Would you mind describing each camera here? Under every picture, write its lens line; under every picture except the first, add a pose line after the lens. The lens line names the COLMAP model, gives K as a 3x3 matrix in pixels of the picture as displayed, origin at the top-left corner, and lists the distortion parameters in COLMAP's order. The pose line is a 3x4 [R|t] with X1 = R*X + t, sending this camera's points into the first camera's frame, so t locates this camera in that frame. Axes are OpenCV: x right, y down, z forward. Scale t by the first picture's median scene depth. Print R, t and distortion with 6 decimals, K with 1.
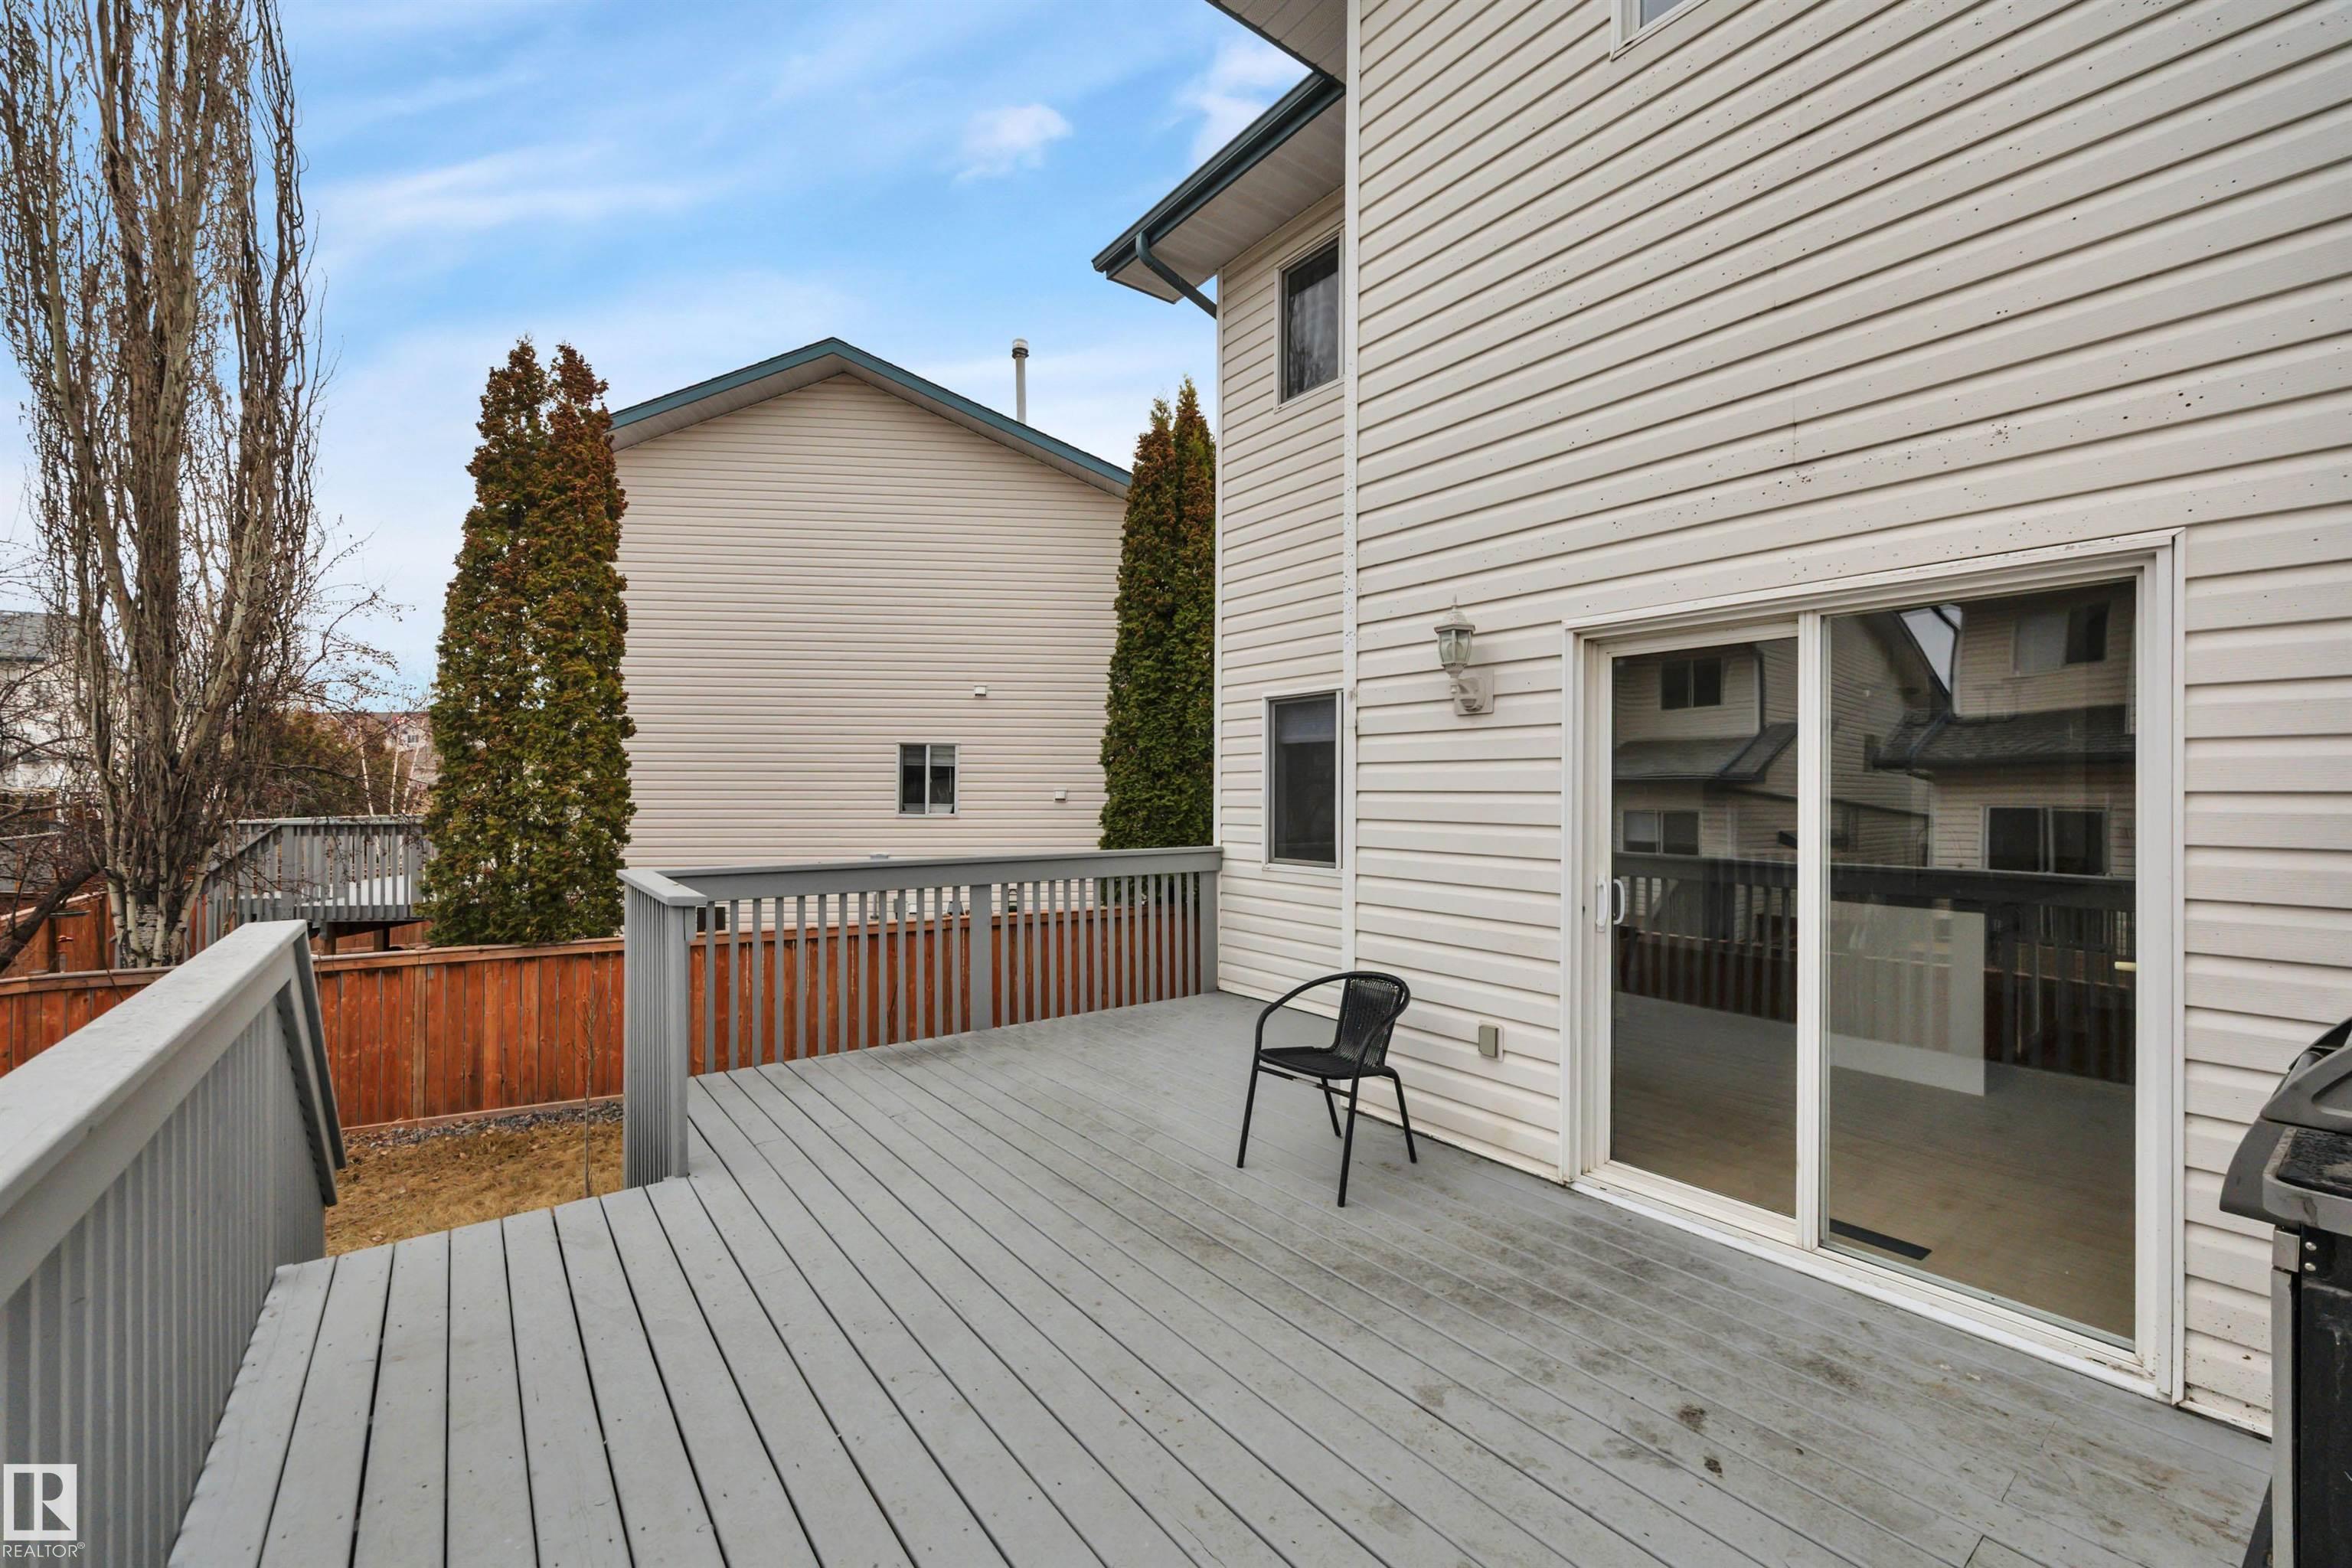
lens RADIAL K [[947.9, 0, 1176.9], [0, 947.9, 785.7], [0, 0, 1]] dist [0.002130, 0.000197]
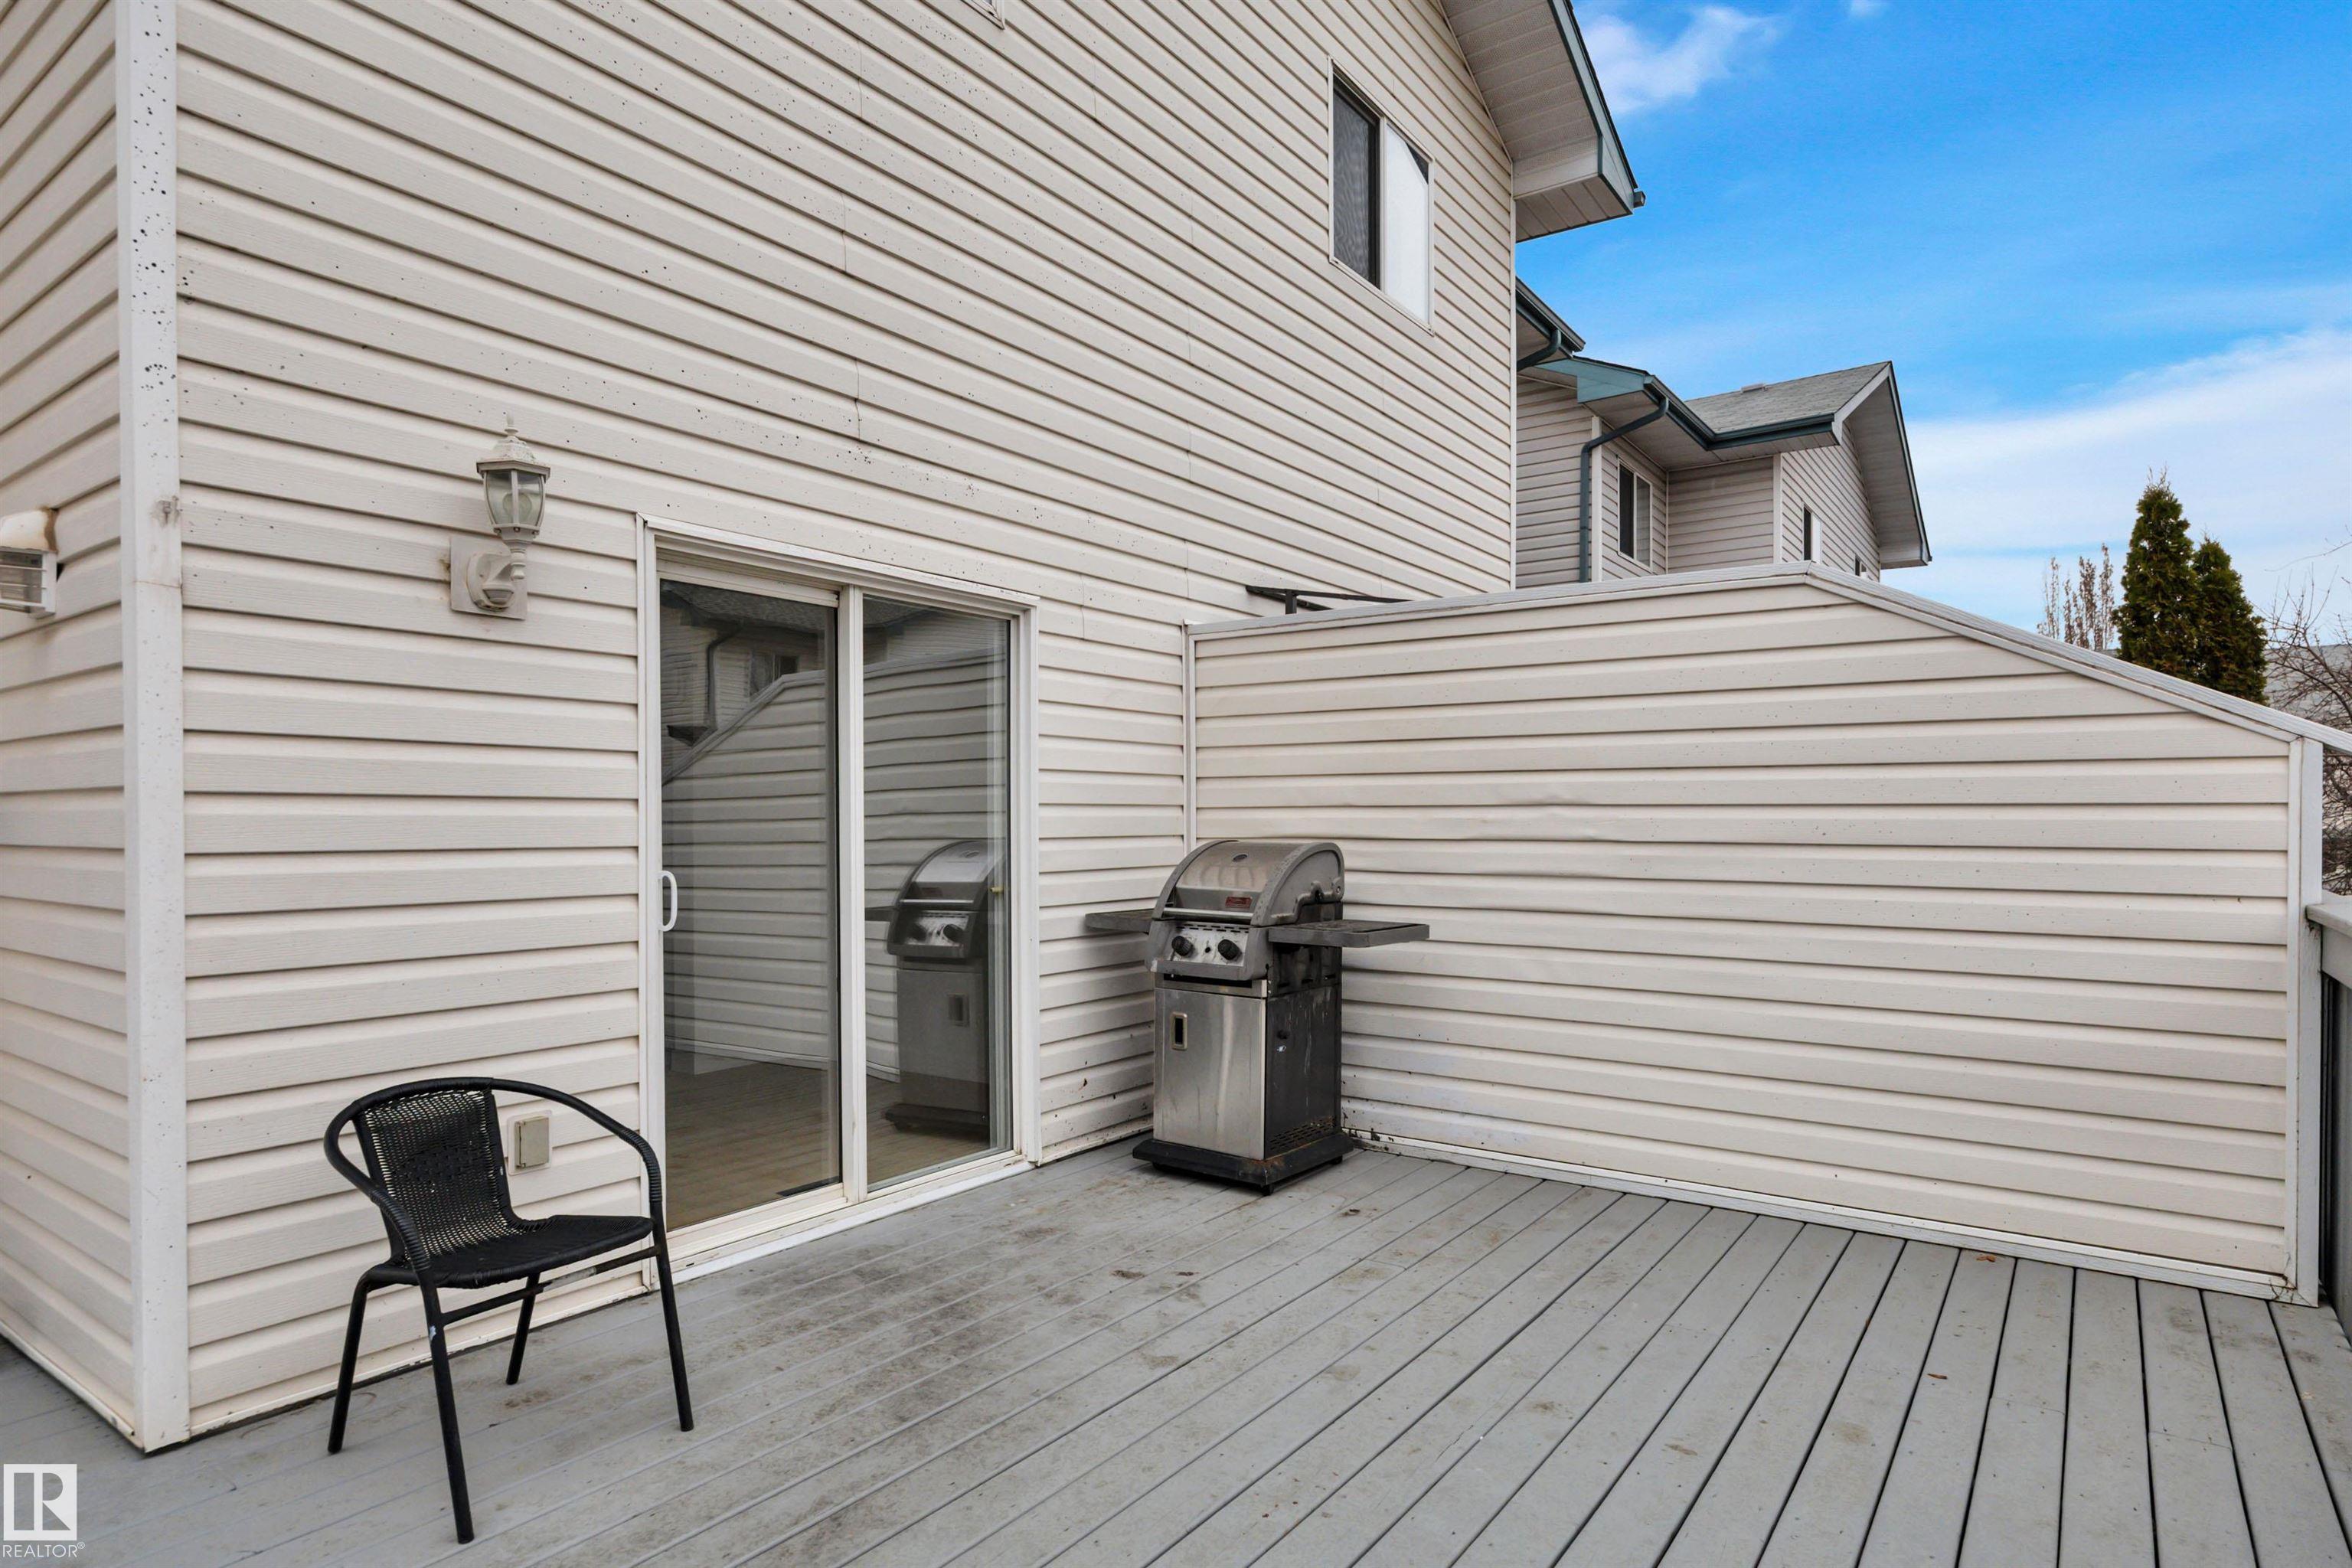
lens RADIAL K [[1282.9, 0, 1179.1], [0, 1282.9, 848.4], [0, 0, 1]] dist [-0.001574, -0.000064]
pose [[-0.286952, -0.021755, 0.957698, -0.797459], [-0.002781, 0.999757, 0.021877, 0.070475], [-0.957941, 0.003614, -0.286943, 1.097407]]
